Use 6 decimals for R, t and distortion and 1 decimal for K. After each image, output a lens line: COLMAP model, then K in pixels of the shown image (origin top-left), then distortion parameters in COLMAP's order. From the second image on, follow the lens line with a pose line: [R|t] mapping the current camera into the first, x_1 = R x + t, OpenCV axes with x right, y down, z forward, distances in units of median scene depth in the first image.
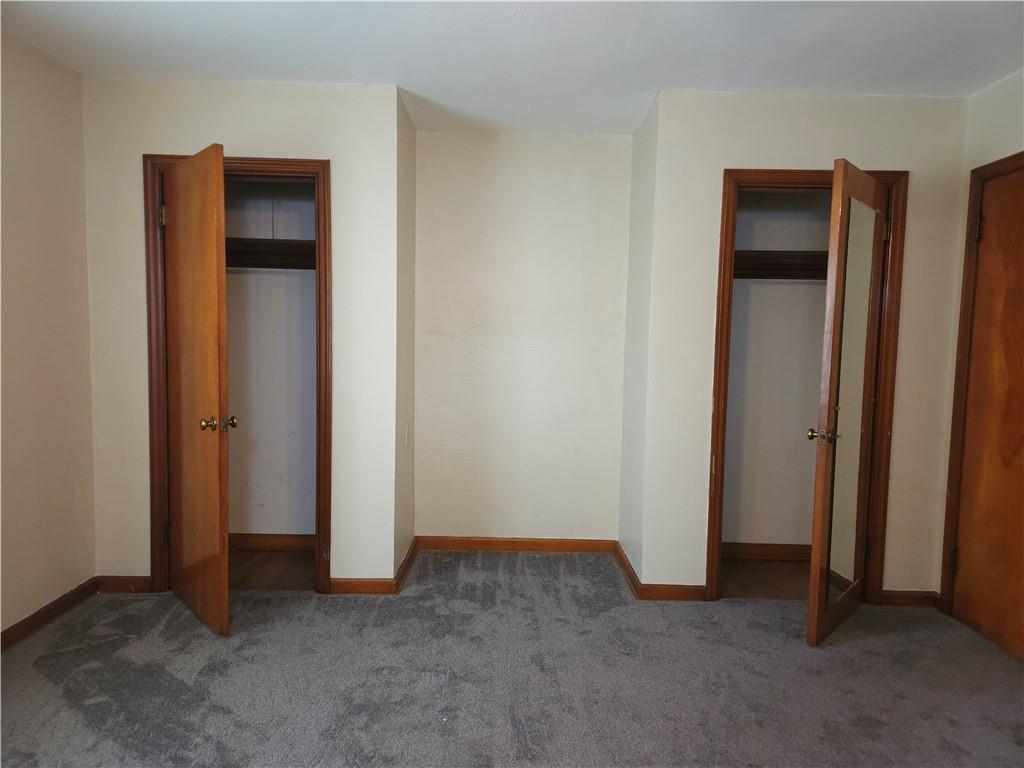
lens RADIAL K [[684.5, 0, 509.5], [0, 684.5, 385.7], [0, 0, 1]] dist [0.061091, -0.046395]
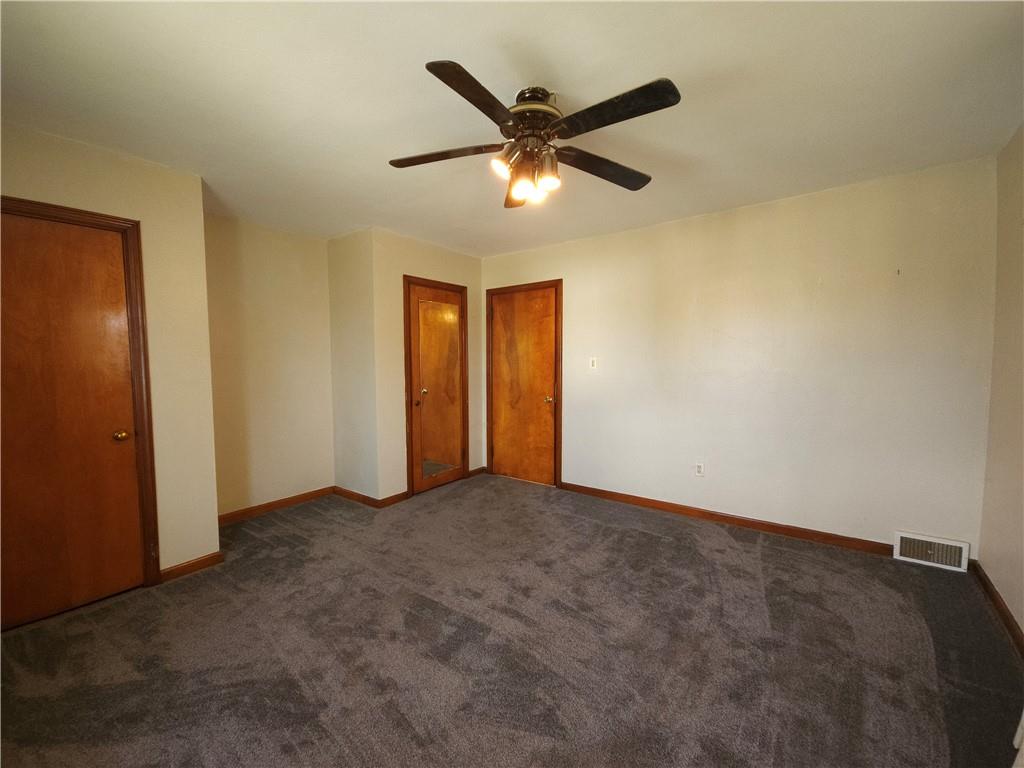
lens RADIAL K [[414.2, 0, 513.3], [0, 414.2, 382.9], [0, 0, 1]] dist [-0.004320, -0.001056]
pose [[0.600162, -0.068206, 0.796965, -0.446831], [0.074677, 0.996784, 0.029071, -0.020679], [-0.796385, 0.042068, 0.603325, 0.067754]]
